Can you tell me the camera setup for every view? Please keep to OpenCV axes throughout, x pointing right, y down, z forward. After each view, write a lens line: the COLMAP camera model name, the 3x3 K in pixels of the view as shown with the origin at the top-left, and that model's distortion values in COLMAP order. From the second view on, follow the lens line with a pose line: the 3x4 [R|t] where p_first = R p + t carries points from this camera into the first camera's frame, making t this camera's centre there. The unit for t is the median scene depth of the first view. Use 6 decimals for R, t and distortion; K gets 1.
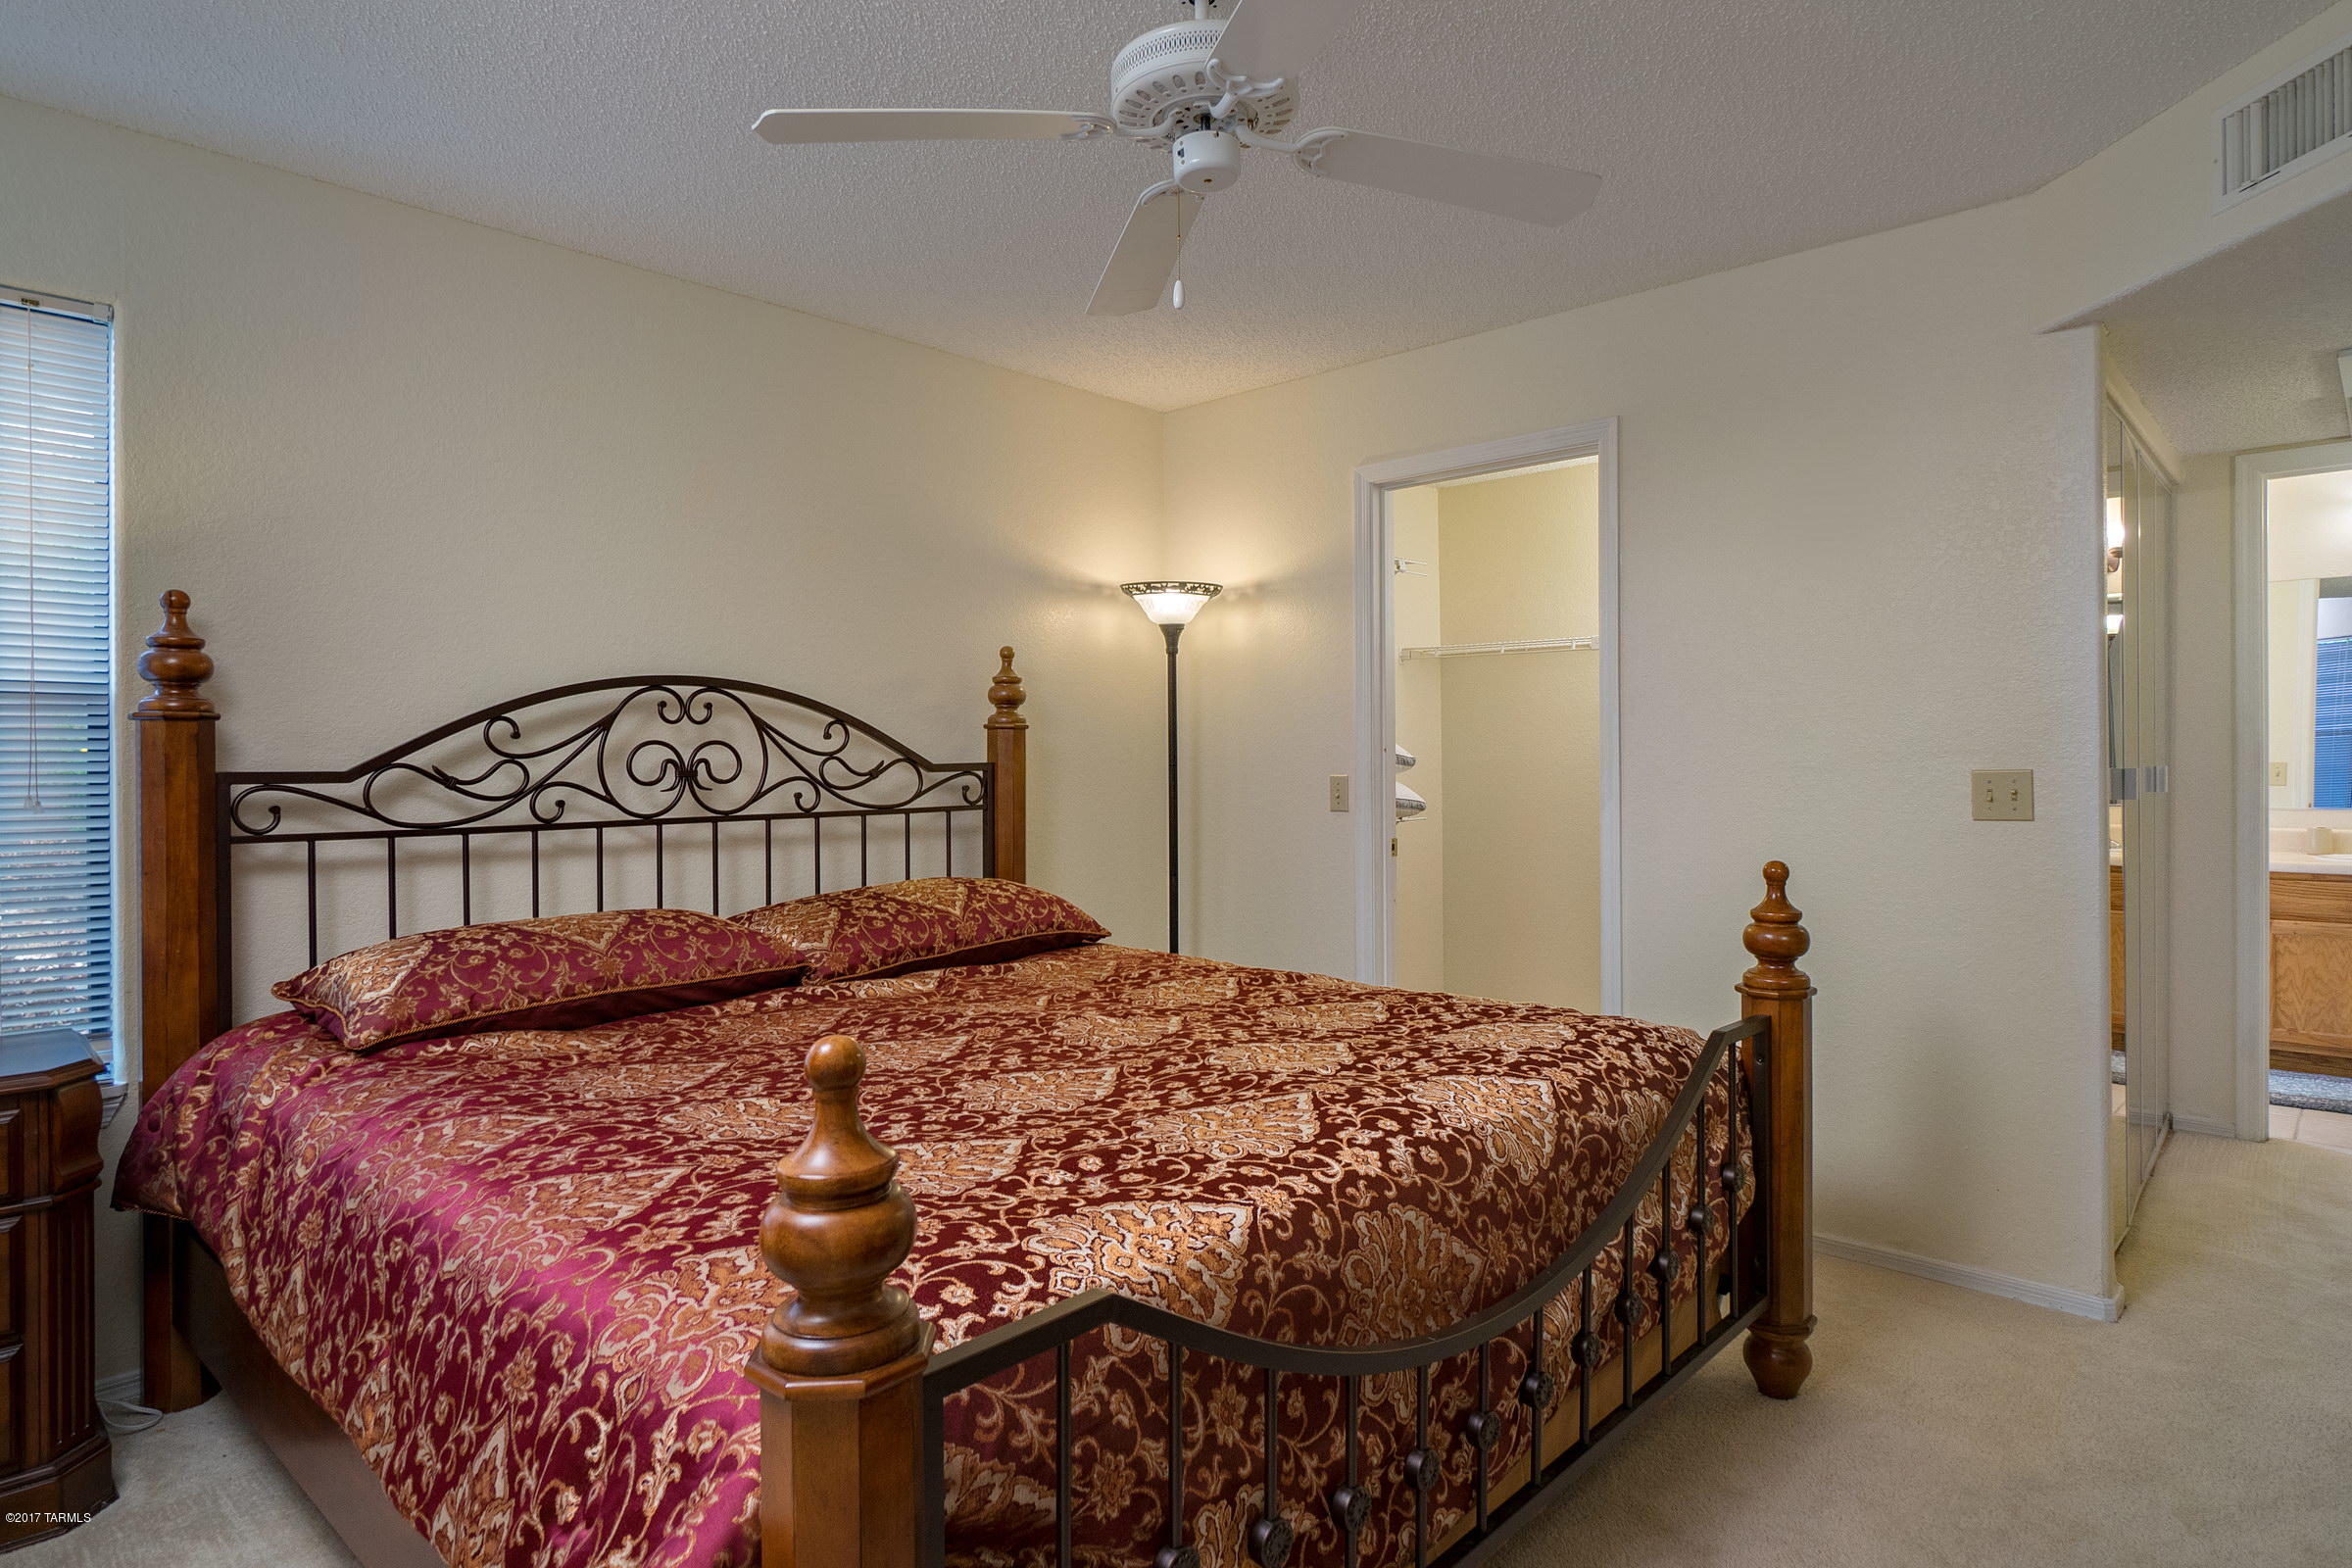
lens RADIAL K [[1309.7, 0, 1172.3], [0, 1309.7, 774.2], [0, 0, 1]] dist [-0.030458, -0.000198]
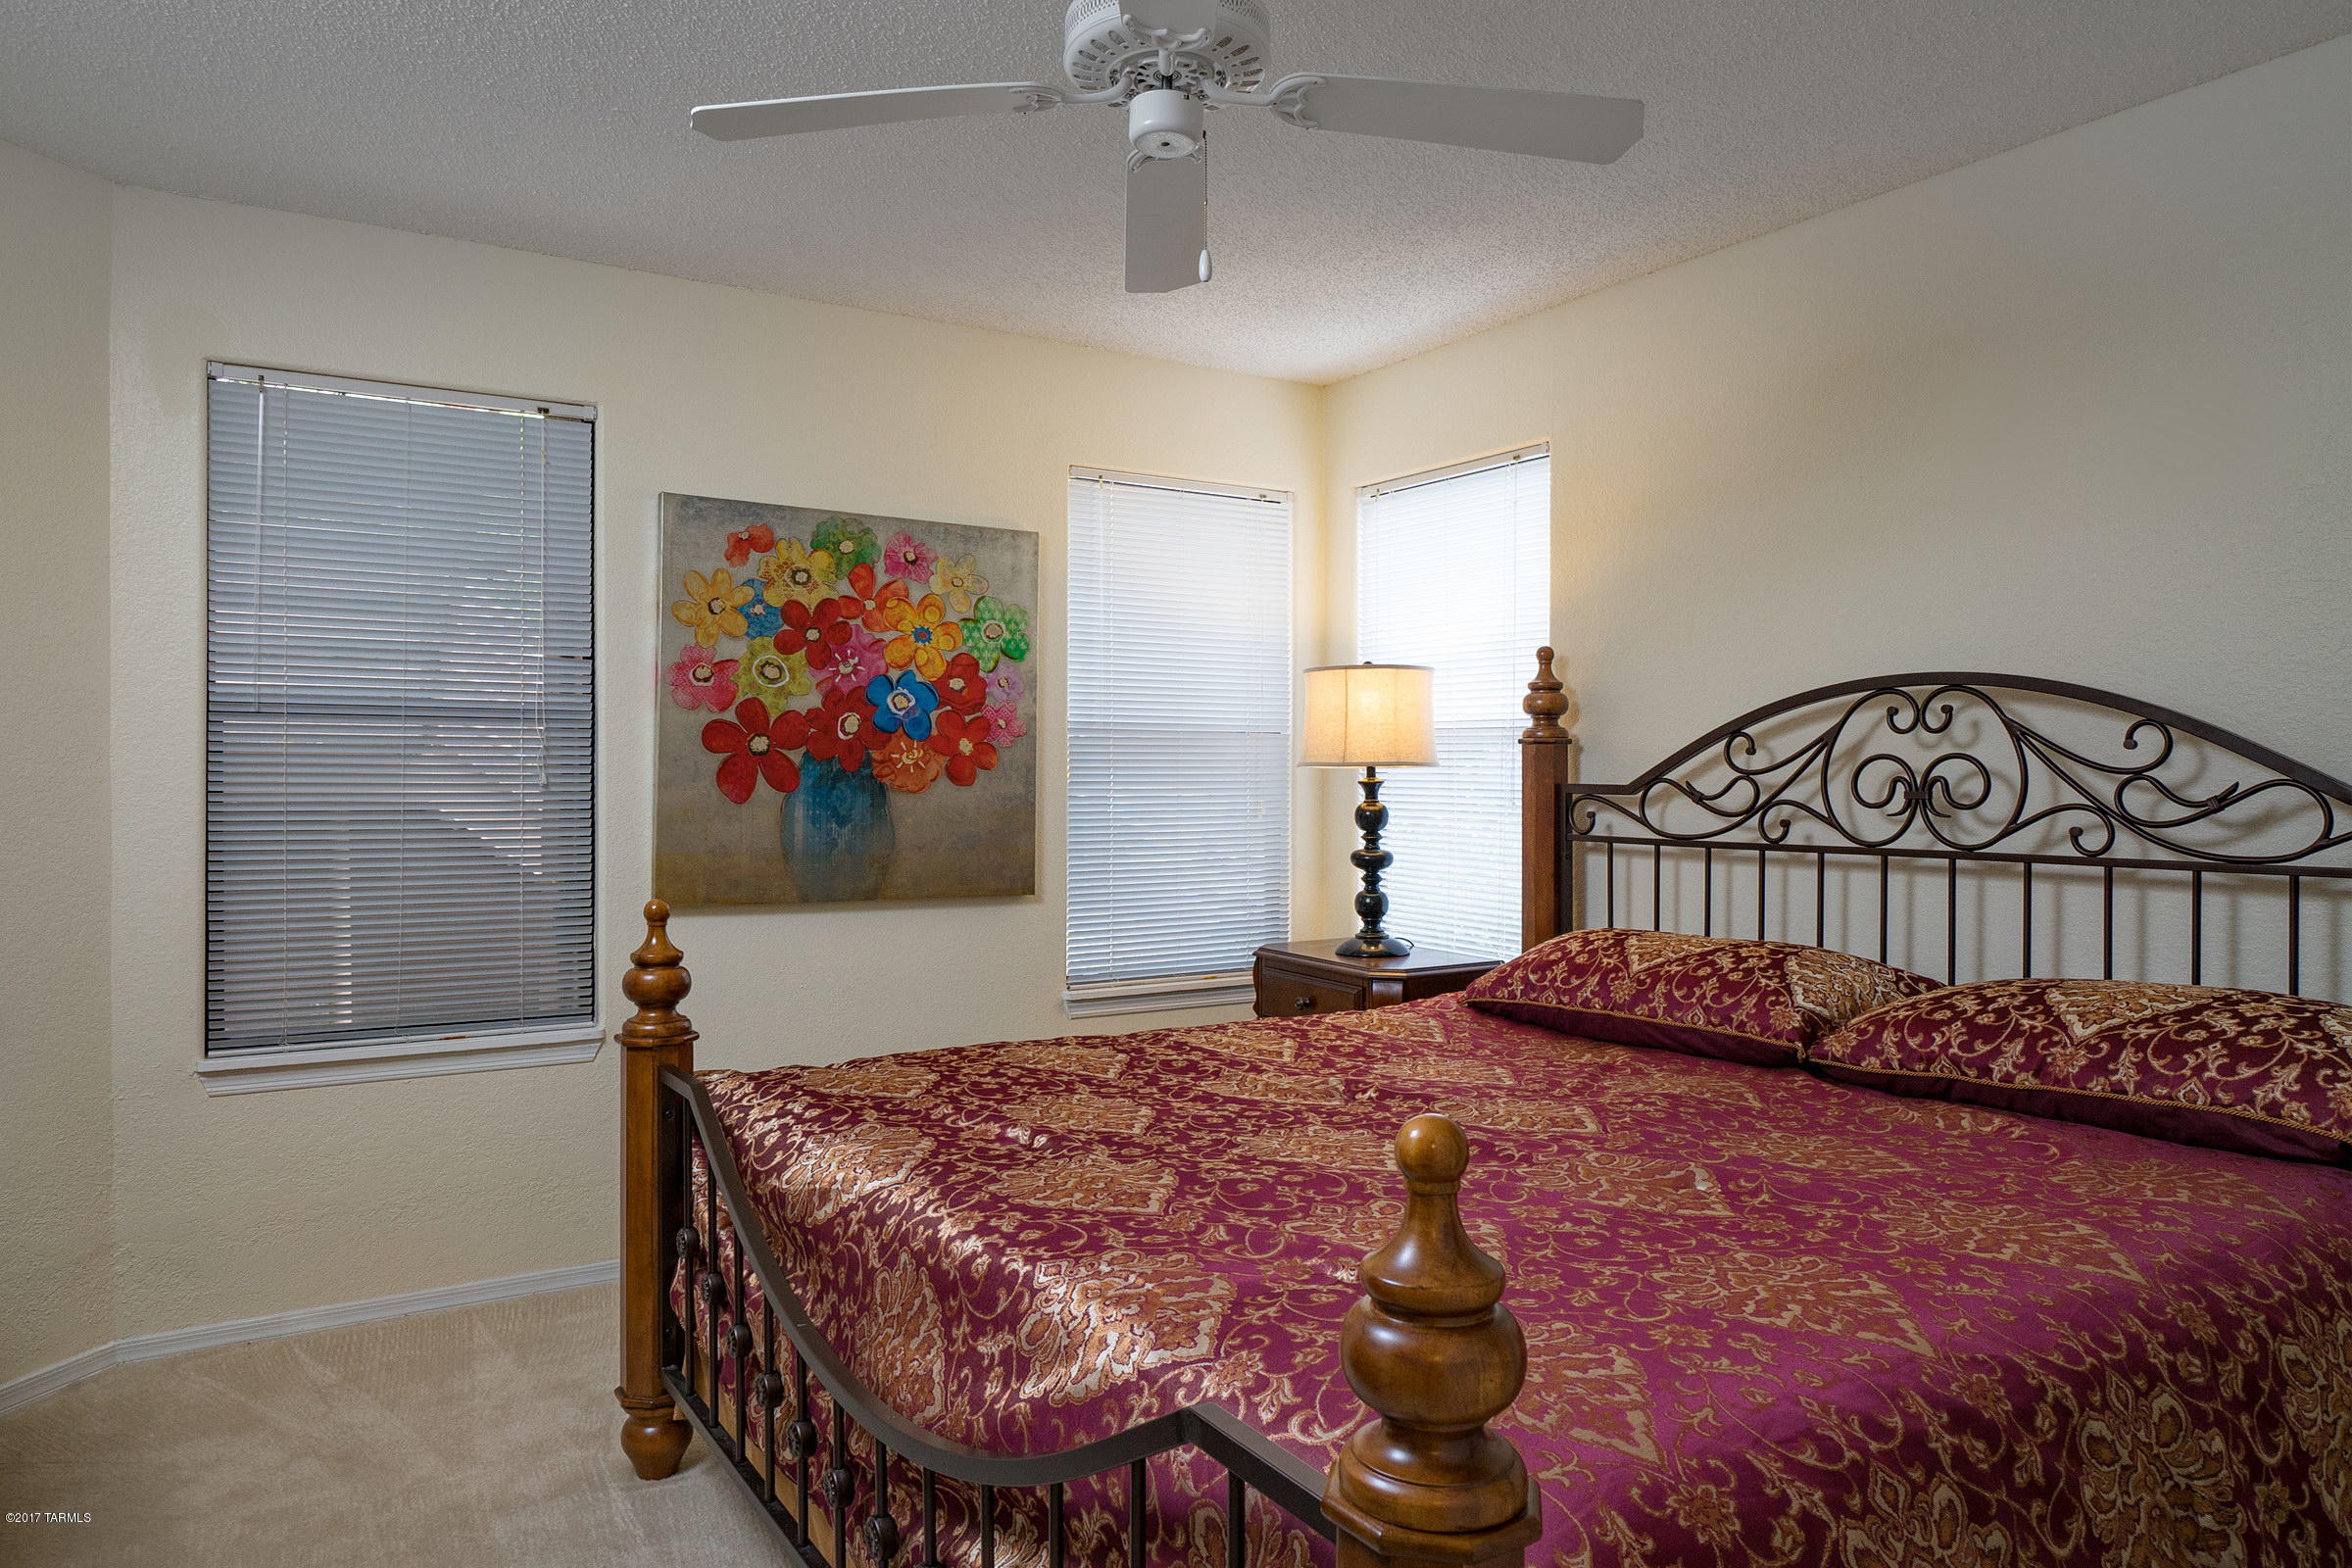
lens RADIAL K [[1508.3, 0, 1174.8], [0, 1508.3, 777.4], [0, 0, 1]] dist [-0.006914, -0.000851]
pose [[-0.280680, 0.011129, -0.959737, 0.670396], [-0.009426, 0.999853, 0.014351, -0.021258], [0.959755, 0.013075, -0.280534, 0.855973]]
